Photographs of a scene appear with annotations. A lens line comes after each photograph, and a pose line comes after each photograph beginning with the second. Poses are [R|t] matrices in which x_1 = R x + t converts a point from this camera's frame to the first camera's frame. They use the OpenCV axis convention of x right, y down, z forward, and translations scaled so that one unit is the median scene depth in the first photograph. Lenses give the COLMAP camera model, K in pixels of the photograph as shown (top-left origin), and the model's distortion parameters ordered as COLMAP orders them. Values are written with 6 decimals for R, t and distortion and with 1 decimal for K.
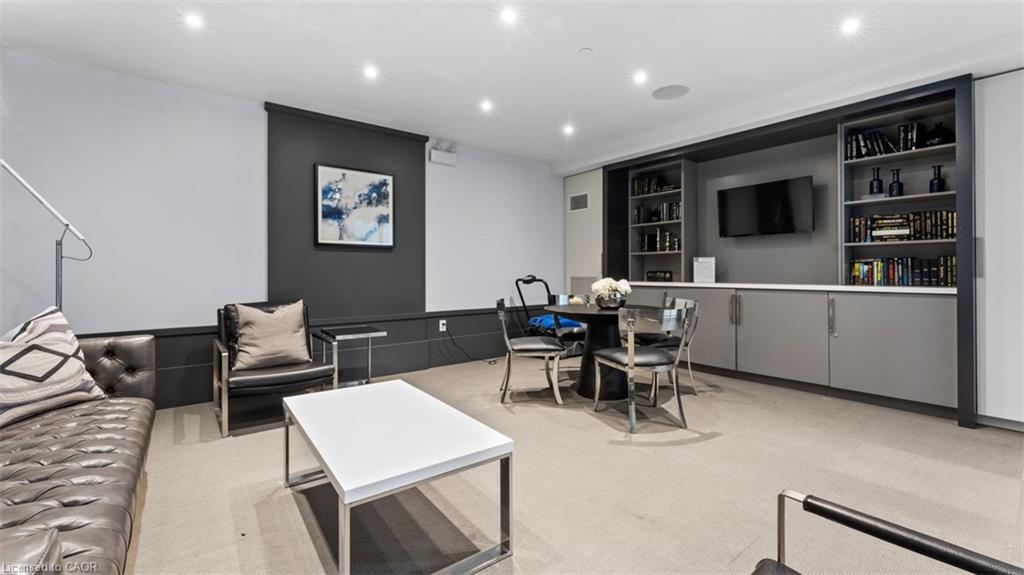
lens RADIAL K [[413.4, 0, 507.0], [0, 413.4, 271.0], [0, 0, 1]] dist [-0.018439, -0.000026]
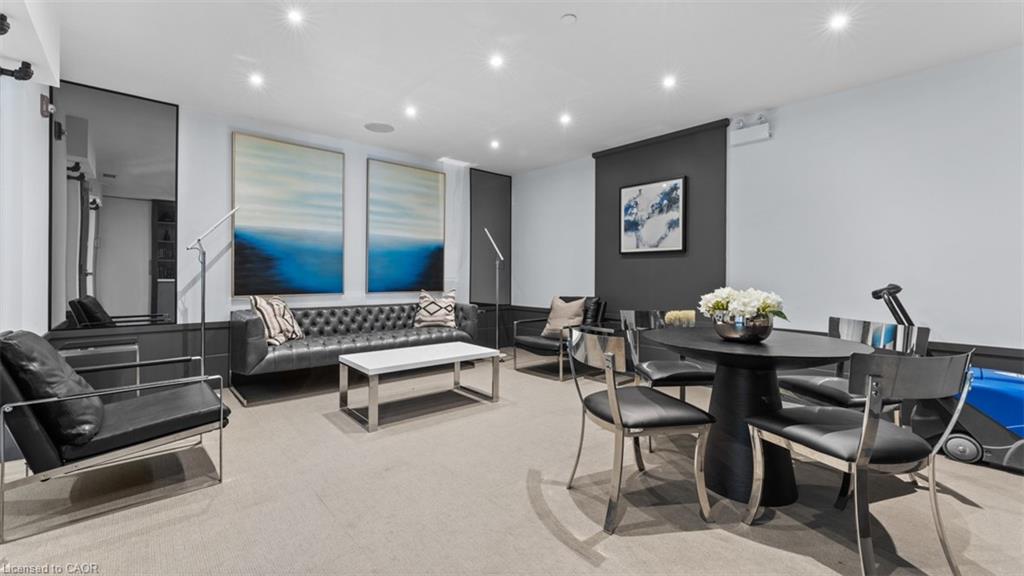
lens RADIAL K [[413.4, 0, 507.0], [0, 413.4, 271.5], [0, 0, 1]] dist [-0.018439, -0.000026]
pose [[0.079961, -0.008253, -0.996764, 0.707877], [-0.006413, 0.999941, -0.008794, 0.001199], [0.996777, 0.007096, 0.079904, 0.549166]]
